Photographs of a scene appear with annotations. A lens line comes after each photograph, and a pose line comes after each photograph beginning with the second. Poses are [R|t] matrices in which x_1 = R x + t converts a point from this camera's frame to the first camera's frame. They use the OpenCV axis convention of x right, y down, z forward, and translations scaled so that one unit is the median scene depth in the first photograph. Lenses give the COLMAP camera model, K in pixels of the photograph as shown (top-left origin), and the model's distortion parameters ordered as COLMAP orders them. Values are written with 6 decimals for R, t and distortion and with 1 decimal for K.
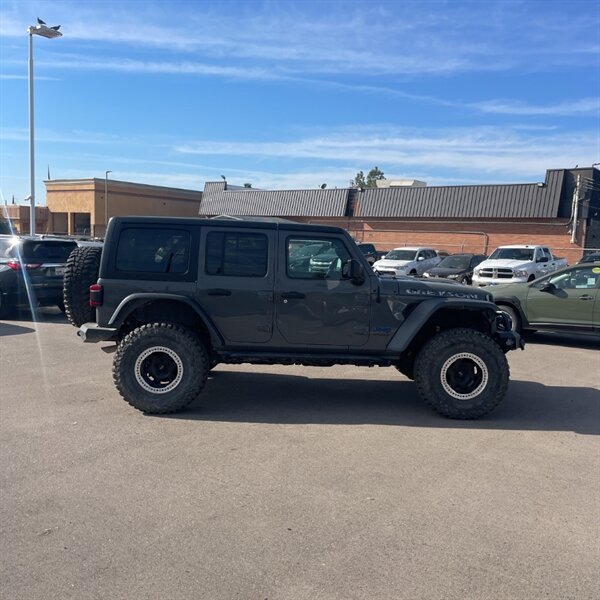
lens RADIAL K [[635.9, 0, 300.0], [0, 635.9, 300.0], [0, 0, 1]] dist [0.079444, -0.012244]
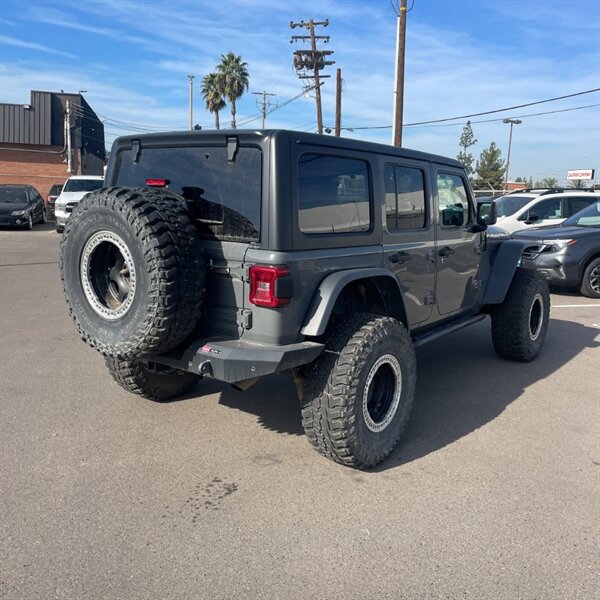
lens RADIAL K [[626.1, 0, 305.3], [0, 626.1, 300.0], [0, 0, 1]] dist [0.083235, -0.114483]
pose [[0.598077, -0.151212, 0.787044, -0.220758], [0.061568, 0.987806, 0.142999, -0.021116], [-0.799070, -0.037068, 0.600094, 0.213769]]
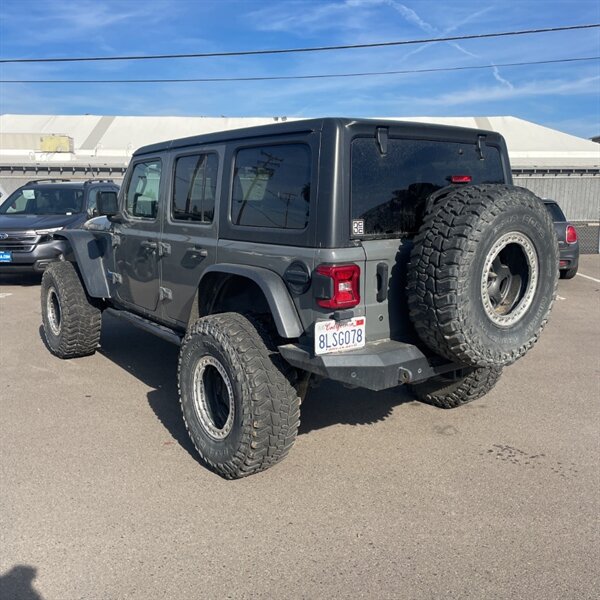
lens RADIAL K [[620.7, 0, 300.0], [0, 620.7, 300.0], [0, 0, 1]] dist [0.066394, -0.013273]
pose [[-0.602191, -0.170437, 0.779947, -0.209251], [0.053906, 0.966036, 0.252722, -0.045111], [-0.796530, 0.194231, -0.572551, 0.502967]]
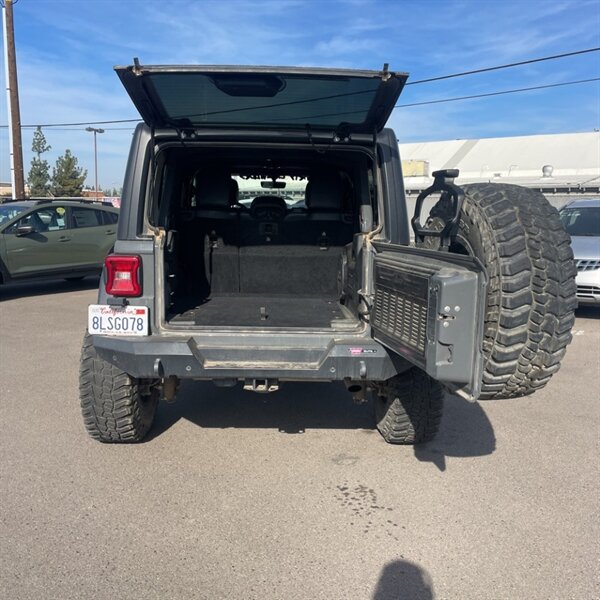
lens RADIAL K [[632.6, 0, 297.1], [0, 632.6, 286.4], [0, 0, 1]] dist [0.085829, -0.117161]
pose [[-0.031684, -0.151516, 0.987947, -0.267421], [0.072411, 0.985498, 0.153463, -0.028432], [-0.996871, 0.076401, -0.020253, 0.358711]]
